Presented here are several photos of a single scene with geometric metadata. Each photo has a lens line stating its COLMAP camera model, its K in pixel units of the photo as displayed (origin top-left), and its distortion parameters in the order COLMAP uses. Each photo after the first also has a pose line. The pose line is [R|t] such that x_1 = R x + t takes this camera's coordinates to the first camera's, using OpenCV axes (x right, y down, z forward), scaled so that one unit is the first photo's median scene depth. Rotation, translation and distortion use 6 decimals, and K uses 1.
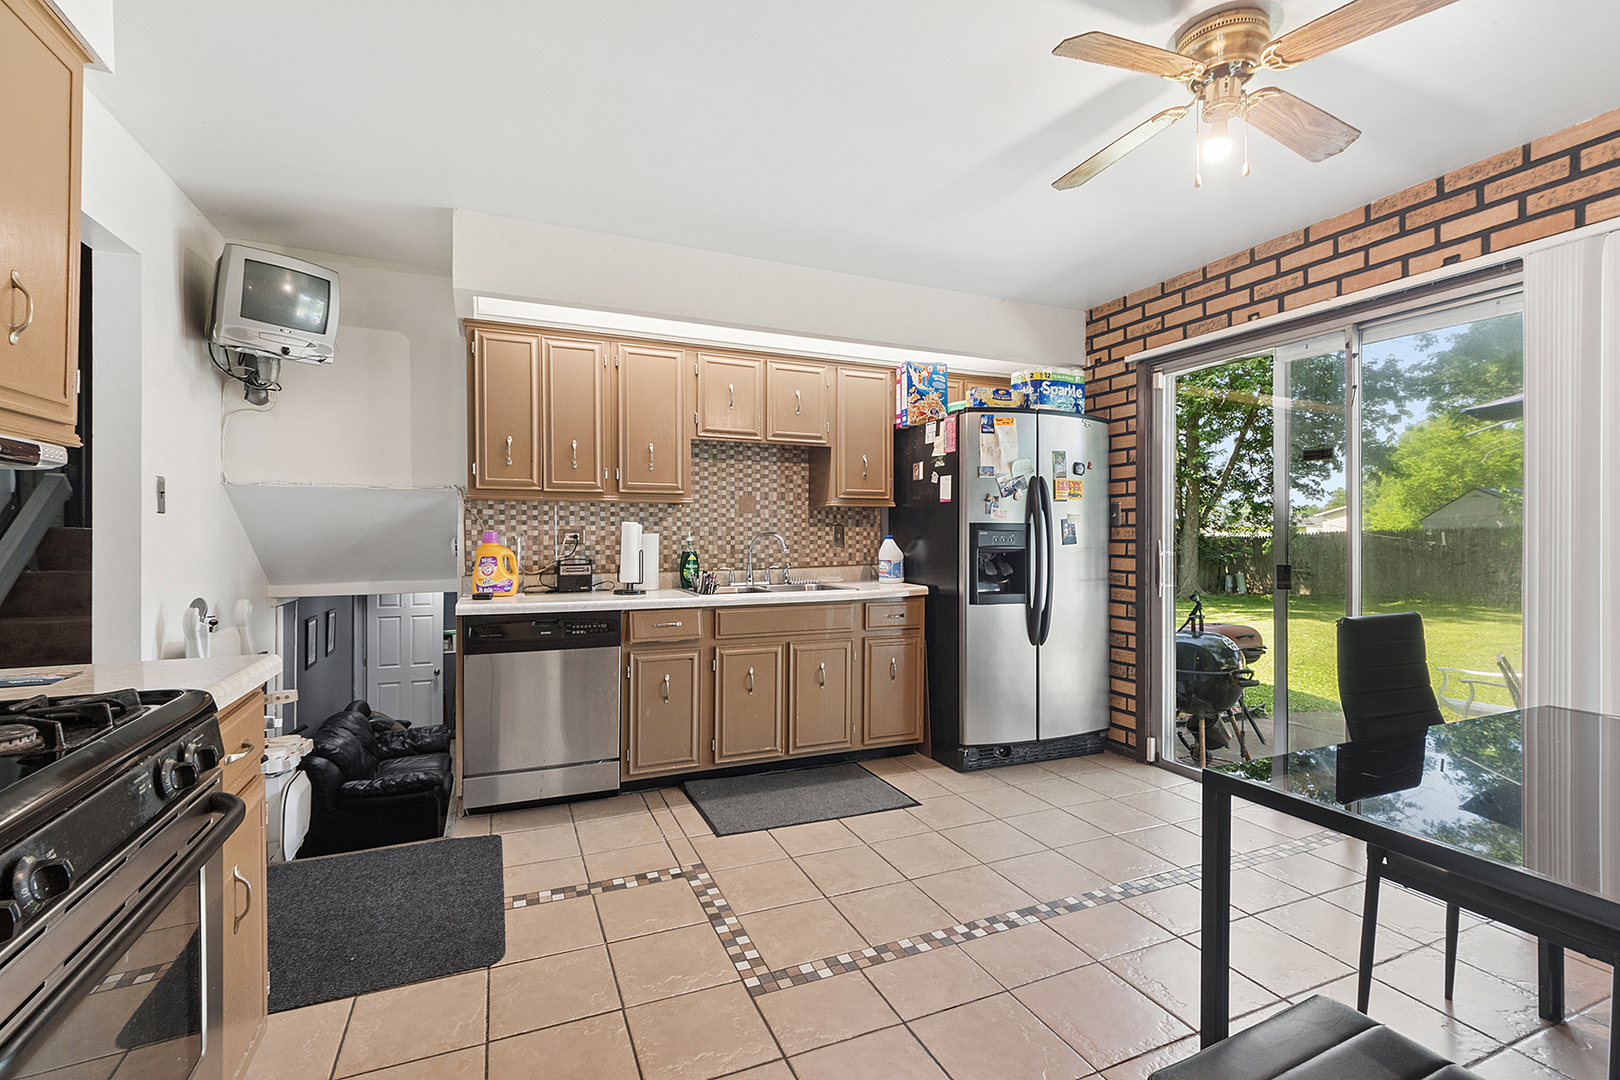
lens RADIAL K [[708.5, 0, 810.0], [0, 708.5, 540.0], [0, 0, 1]] dist [-0.001796, -0.000352]
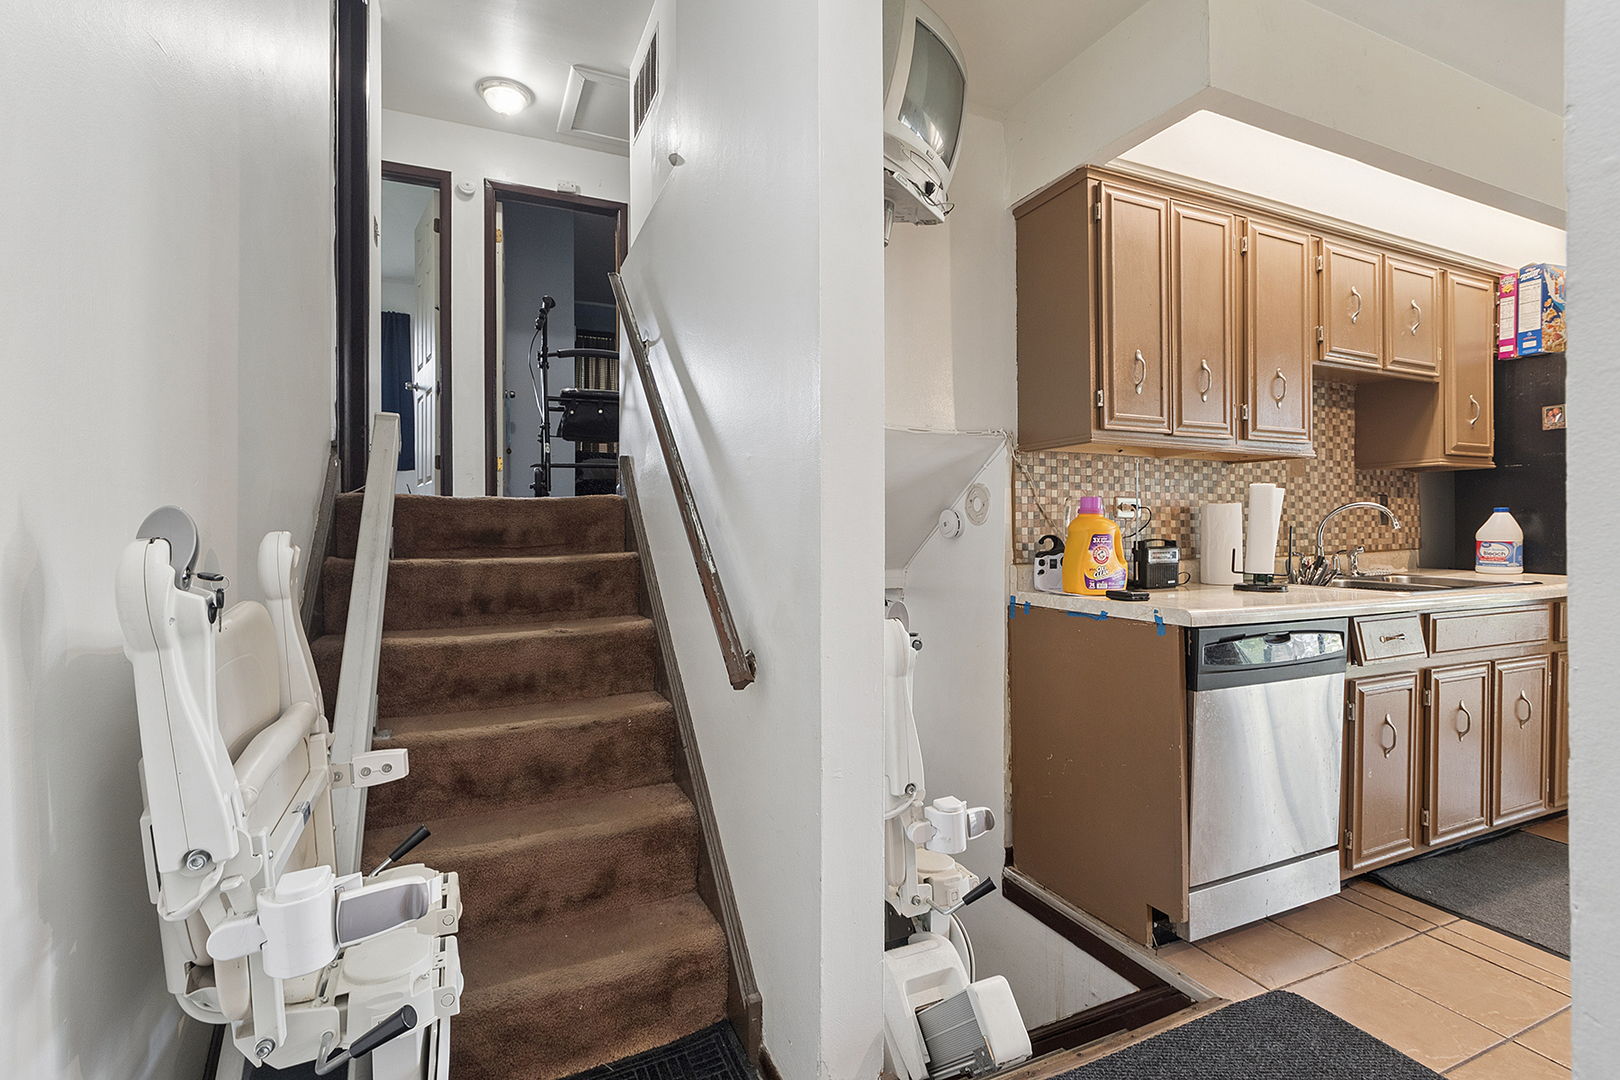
lens RADIAL K [[747.4, 0, 814.3], [0, 747.4, 527.3], [0, 0, 1]] dist [-0.003192, -0.000069]
pose [[0.999872, -0.002685, 0.015797, -0.622796], [0.002790, 0.999974, -0.006625, 0.017654], [-0.015779, 0.006668, 0.999853, 0.268418]]
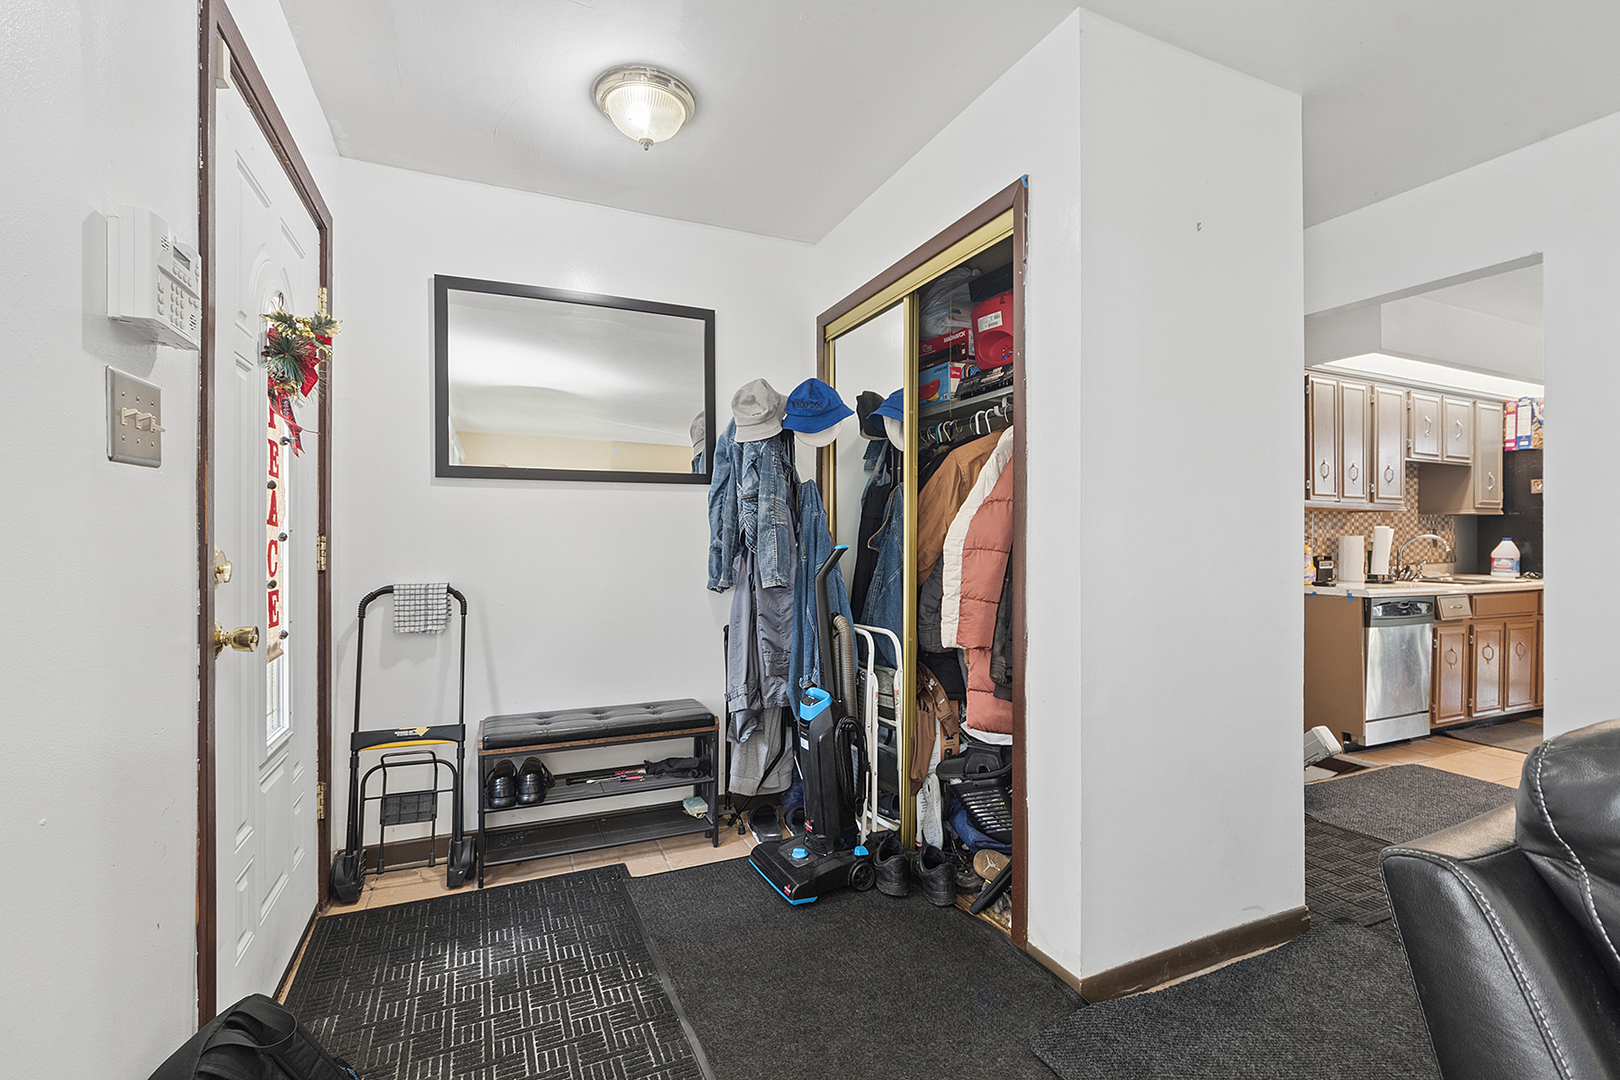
lens RADIAL K [[726.2, 0, 815.1], [0, 726.2, 538.8], [0, 0, 1]] dist [-0.000390, -0.000171]
pose [[0.999845, 0.002935, 0.017351, -1.156812], [-0.002801, 0.999966, -0.007747, 0.008563], [-0.017373, 0.007697, 0.999819, -0.245446]]
